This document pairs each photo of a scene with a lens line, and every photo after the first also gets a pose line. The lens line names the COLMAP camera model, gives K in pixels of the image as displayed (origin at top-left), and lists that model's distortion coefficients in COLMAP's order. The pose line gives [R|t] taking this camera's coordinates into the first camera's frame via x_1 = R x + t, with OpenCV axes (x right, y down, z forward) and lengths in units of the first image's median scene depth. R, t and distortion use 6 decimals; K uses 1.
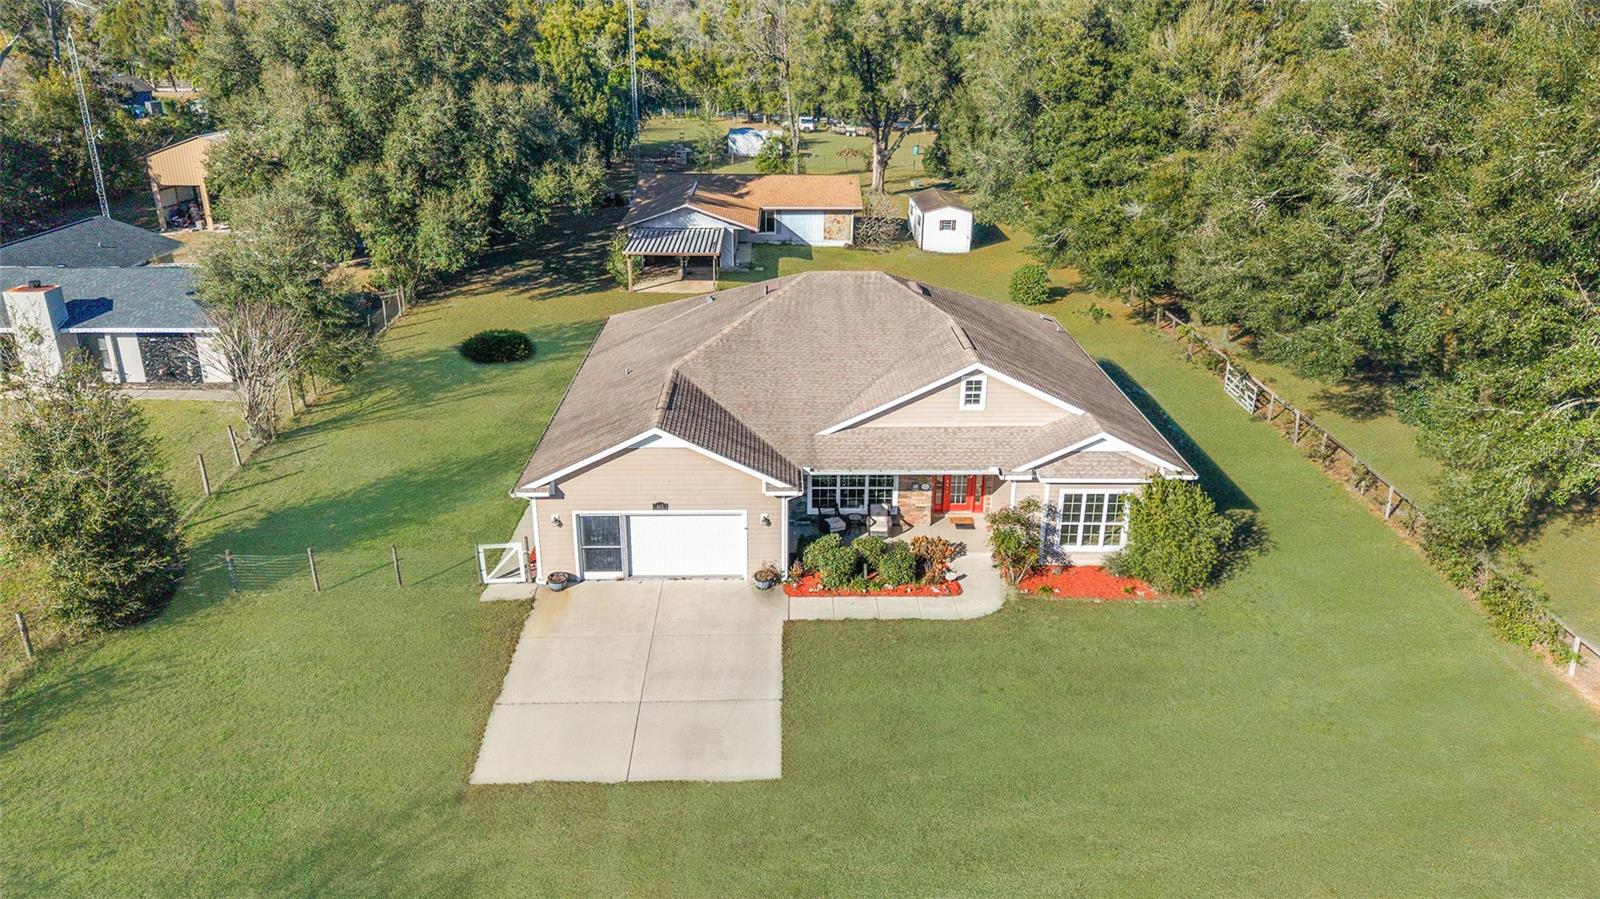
lens RADIAL K [[1163.9, 0, 798.0], [0, 1163.9, 383.0], [0, 0, 1]] dist [0.025647, -0.026637]
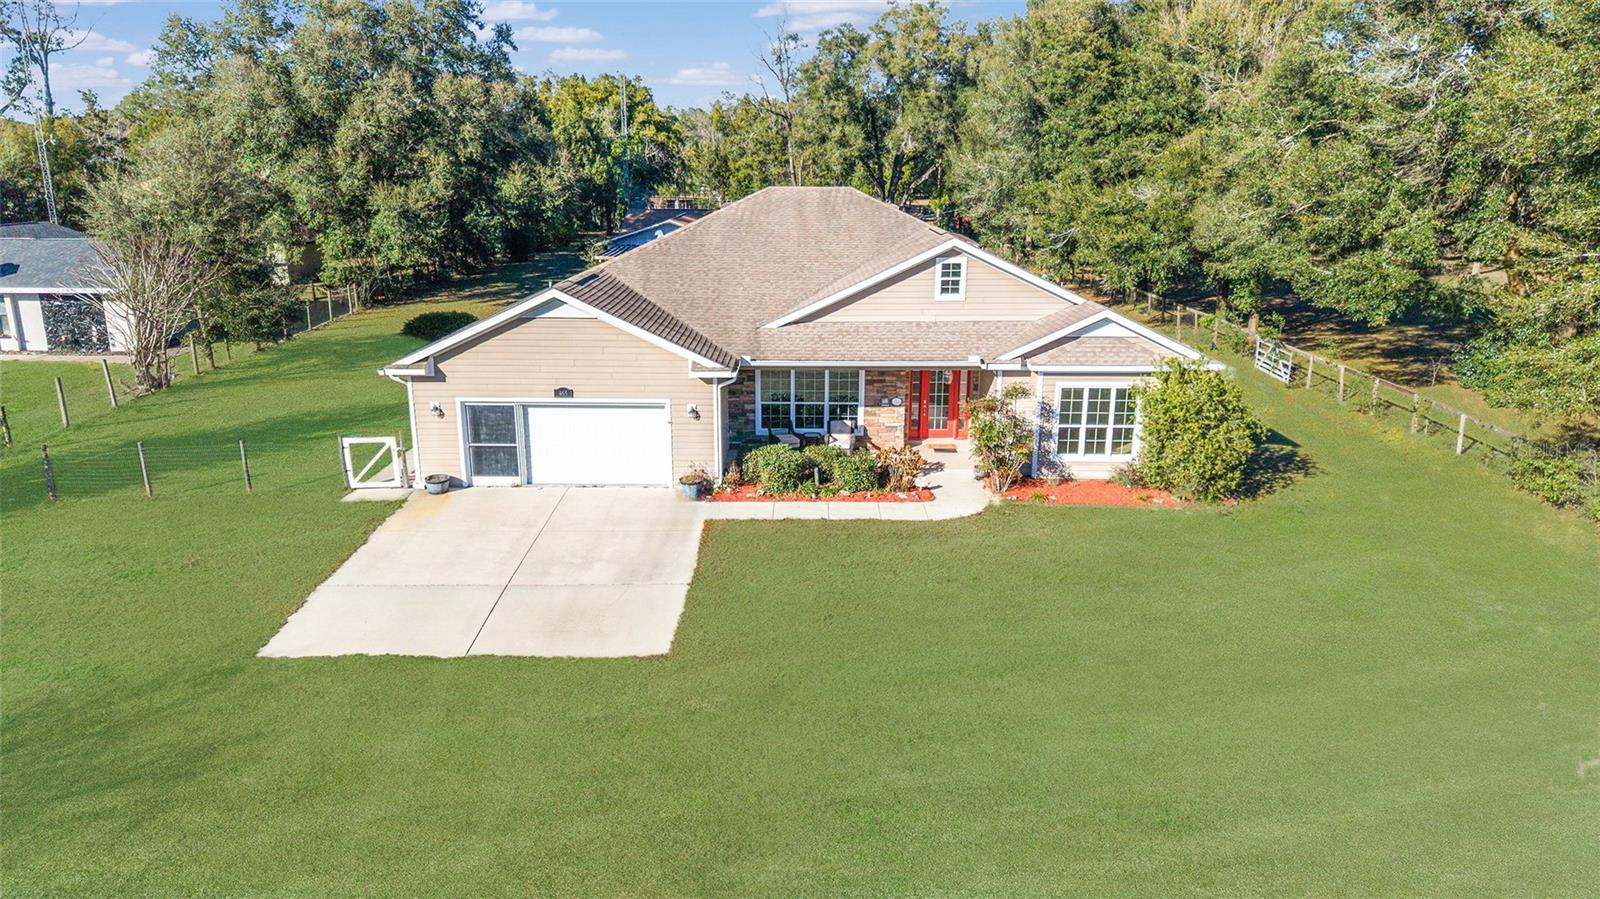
lens RADIAL K [[1163.9, 0, 783.5], [0, 1163.9, 395.2], [0, 0, 1]] dist [0.025647, -0.026637]
pose [[0.999430, -0.002970, -0.033629, 0.052190], [-0.000492, 0.994736, -0.102474, 0.157135], [0.033756, 0.102432, 0.994167, 0.153856]]
